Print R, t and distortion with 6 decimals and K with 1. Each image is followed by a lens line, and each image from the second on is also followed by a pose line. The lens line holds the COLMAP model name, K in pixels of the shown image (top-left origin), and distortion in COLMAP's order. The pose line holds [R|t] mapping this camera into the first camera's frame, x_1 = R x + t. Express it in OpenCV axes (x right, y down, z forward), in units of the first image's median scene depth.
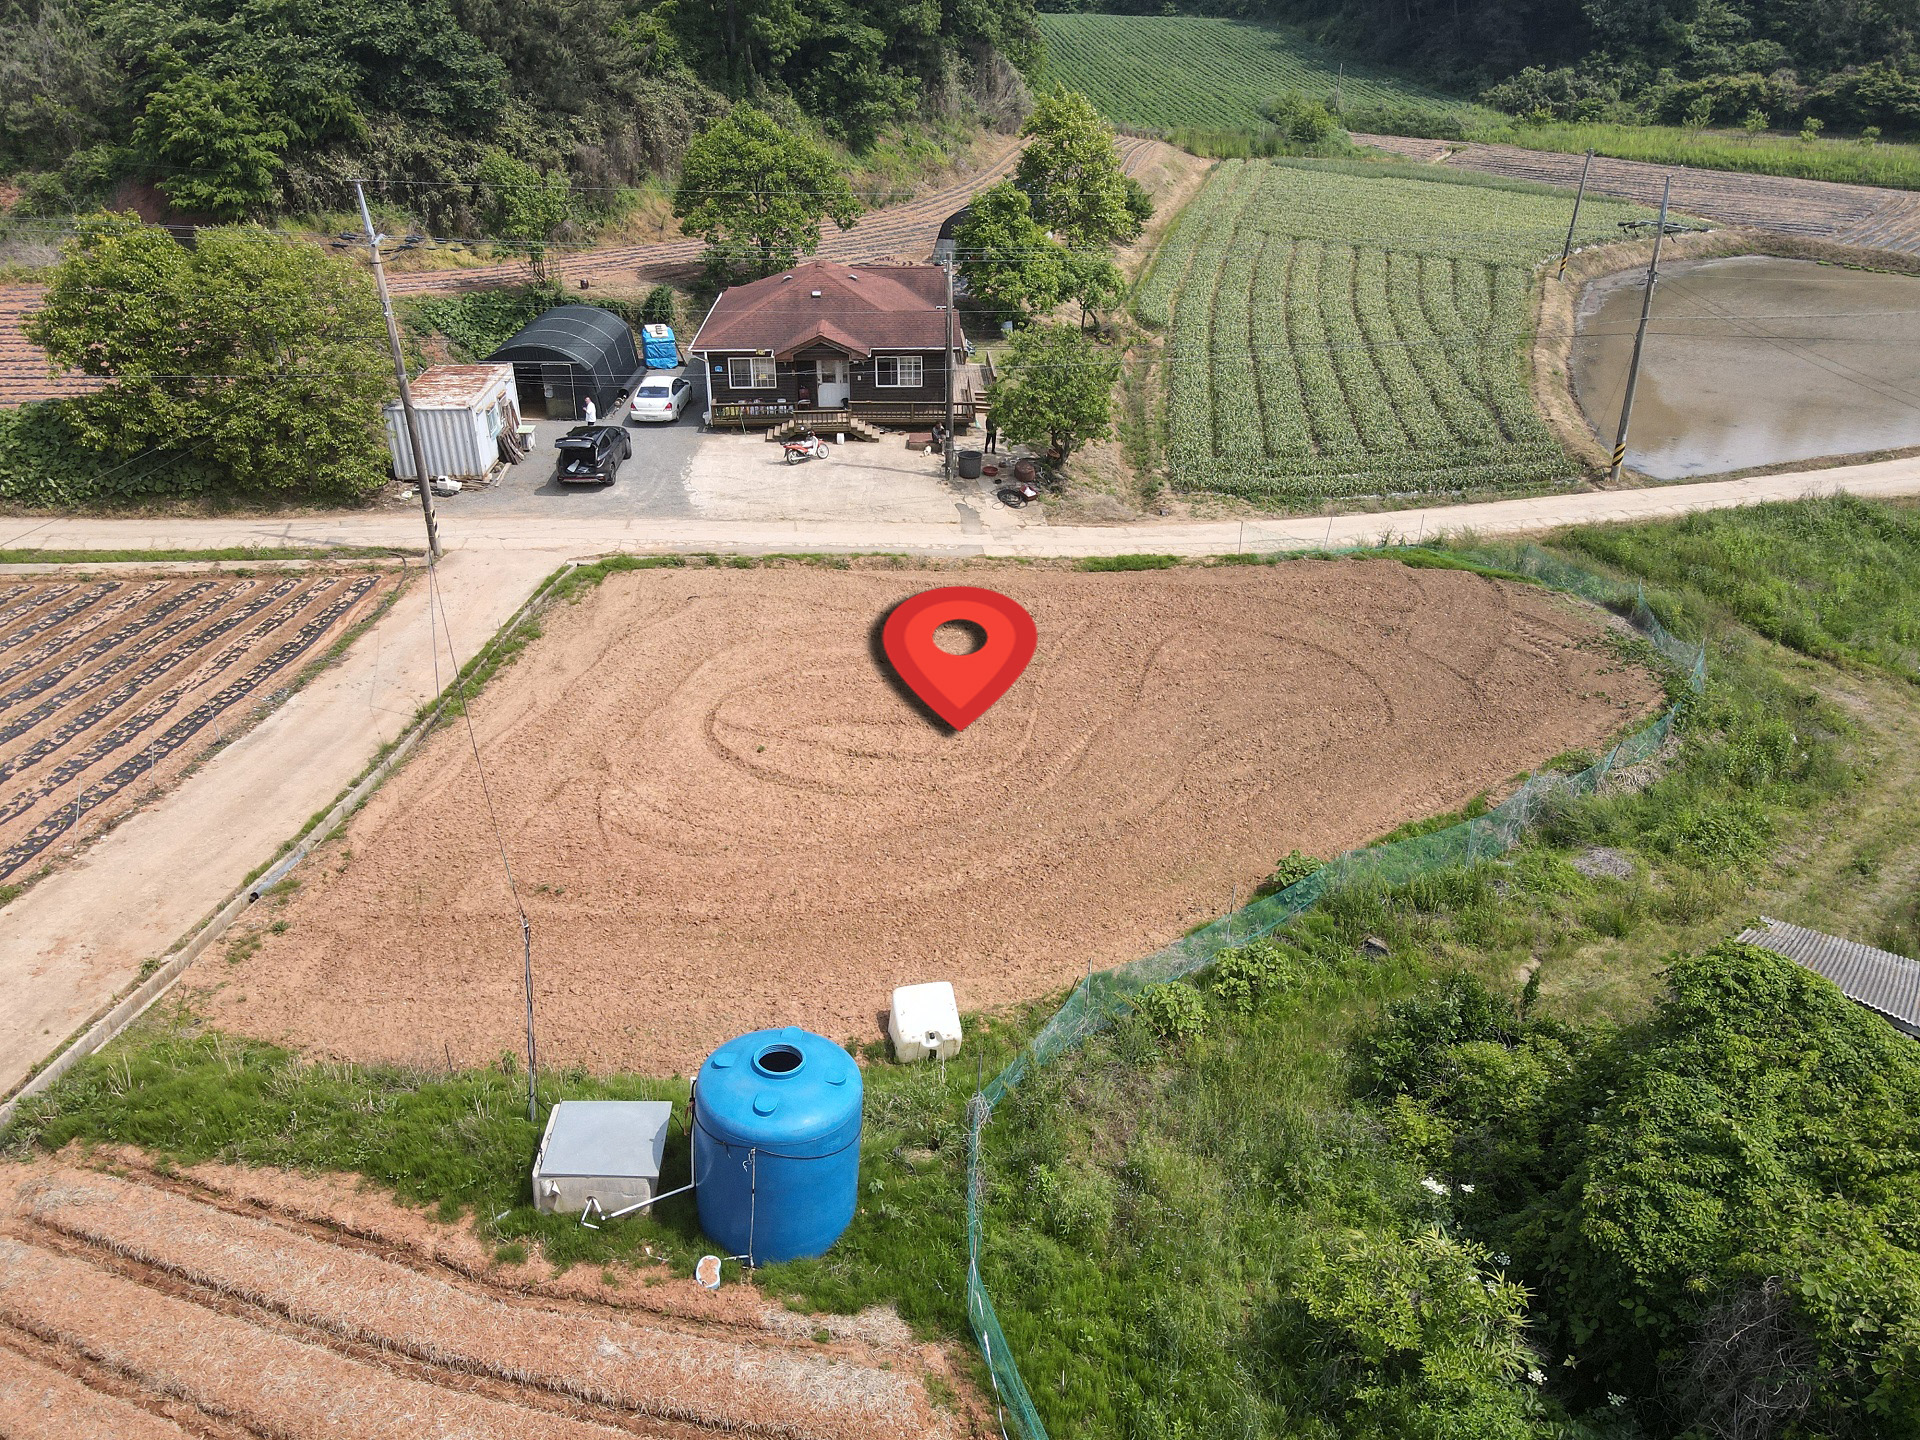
lens RADIAL K [[1400.4, 0, 951.4], [0, 1400.4, 715.7], [0, 0, 1]] dist [0.033366, 0.004416]
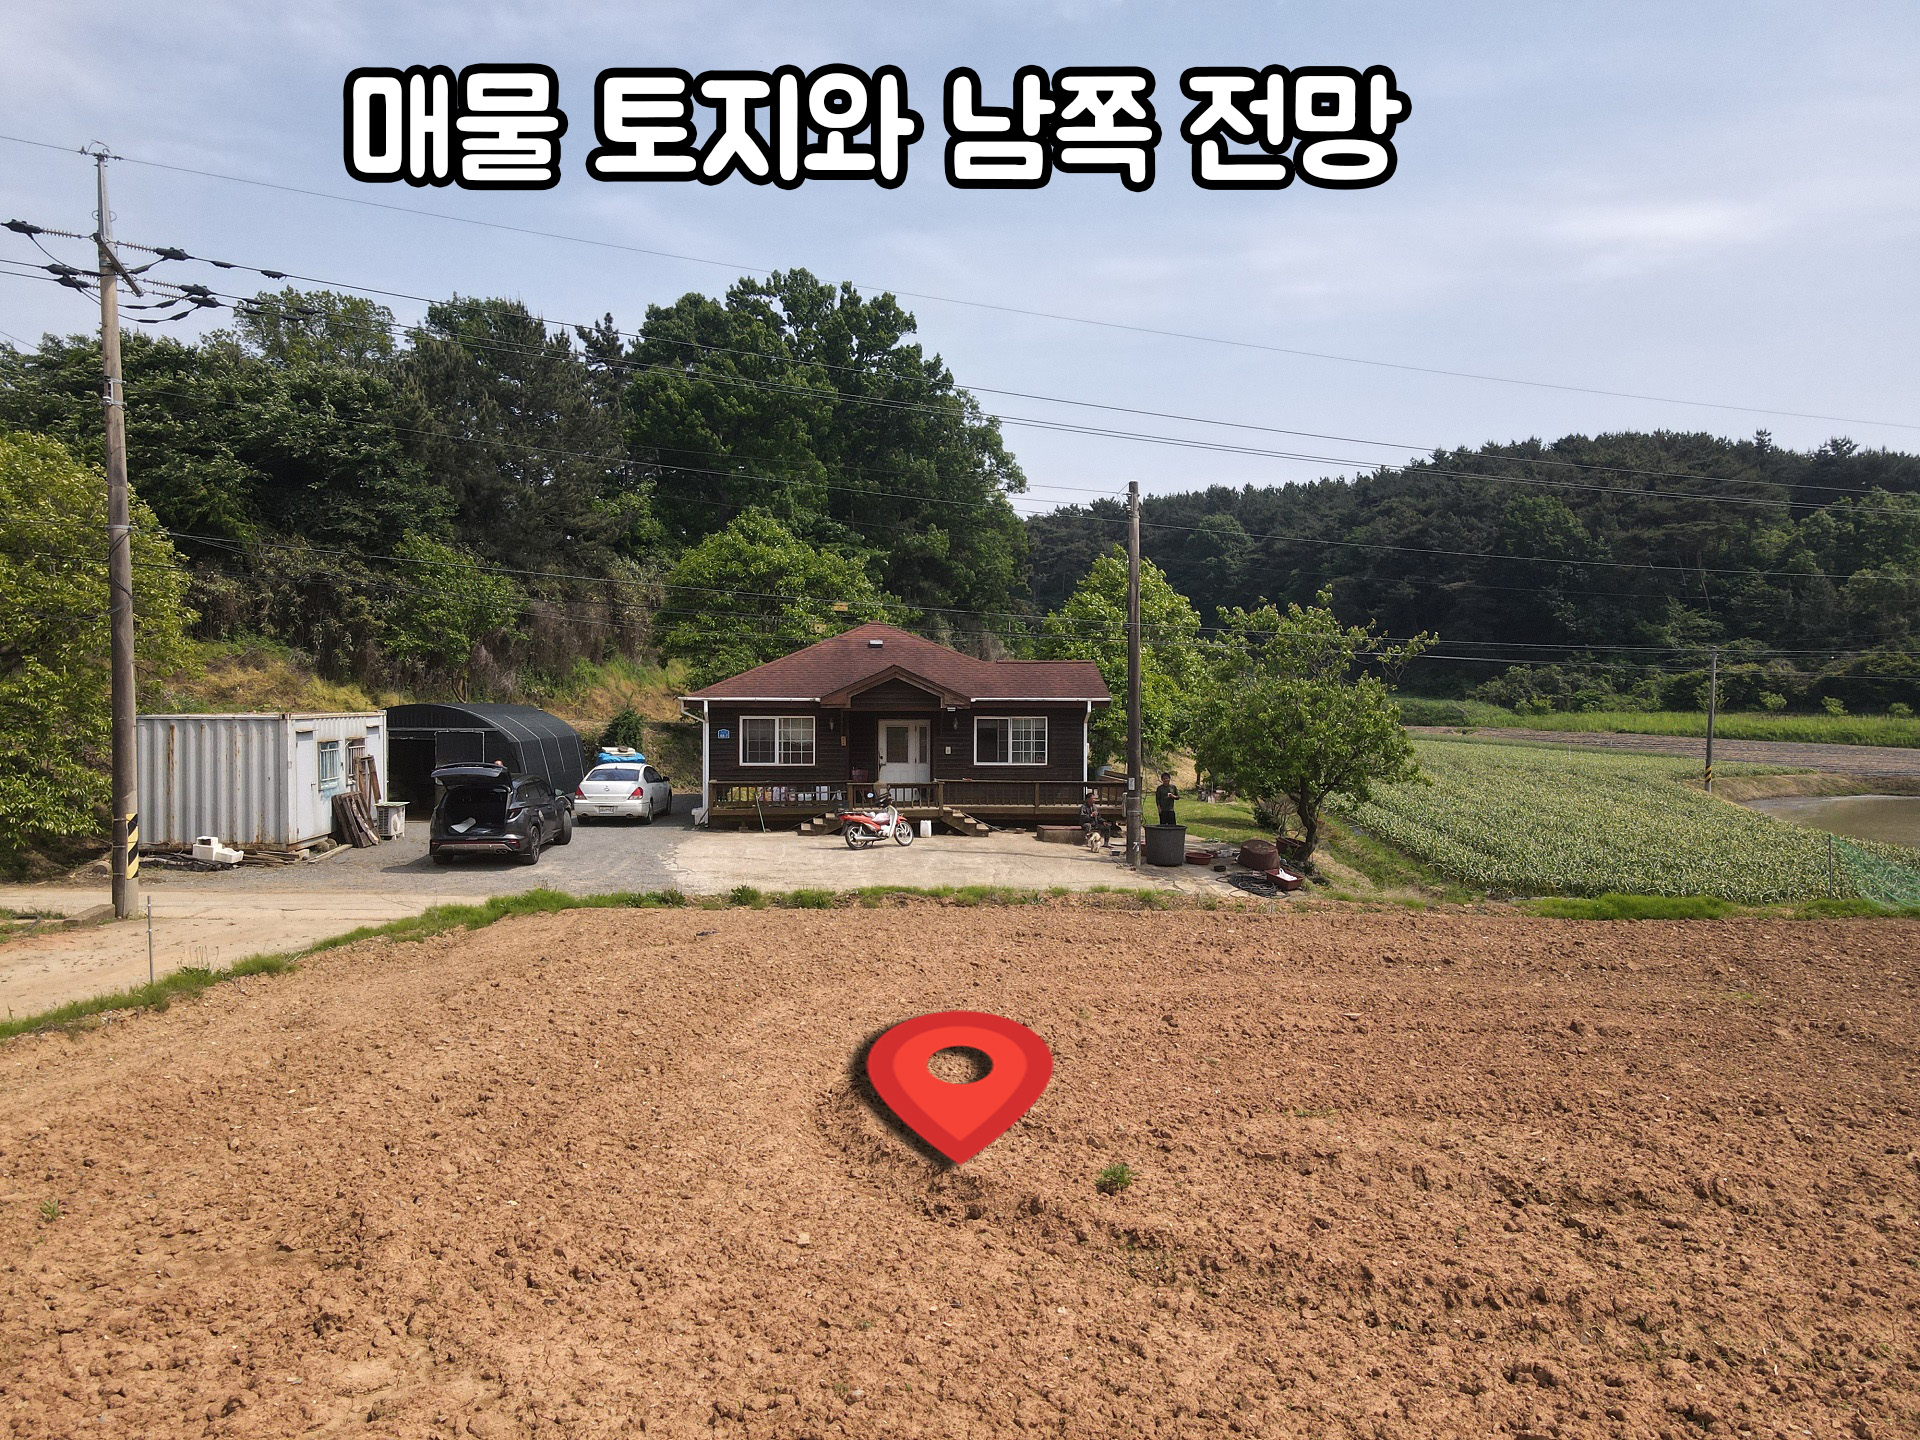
lens RADIAL K [[1407.2, 0, 936.8], [0, 1407.2, 720.9], [0, 0, 1]] dist [0.005604, 0.003619]
pose [[0.999096, -0.008438, 0.041661, -0.077358], [0.026493, 0.890063, -0.455067, 0.026342], [-0.033241, 0.455759, 0.889482, 0.349927]]
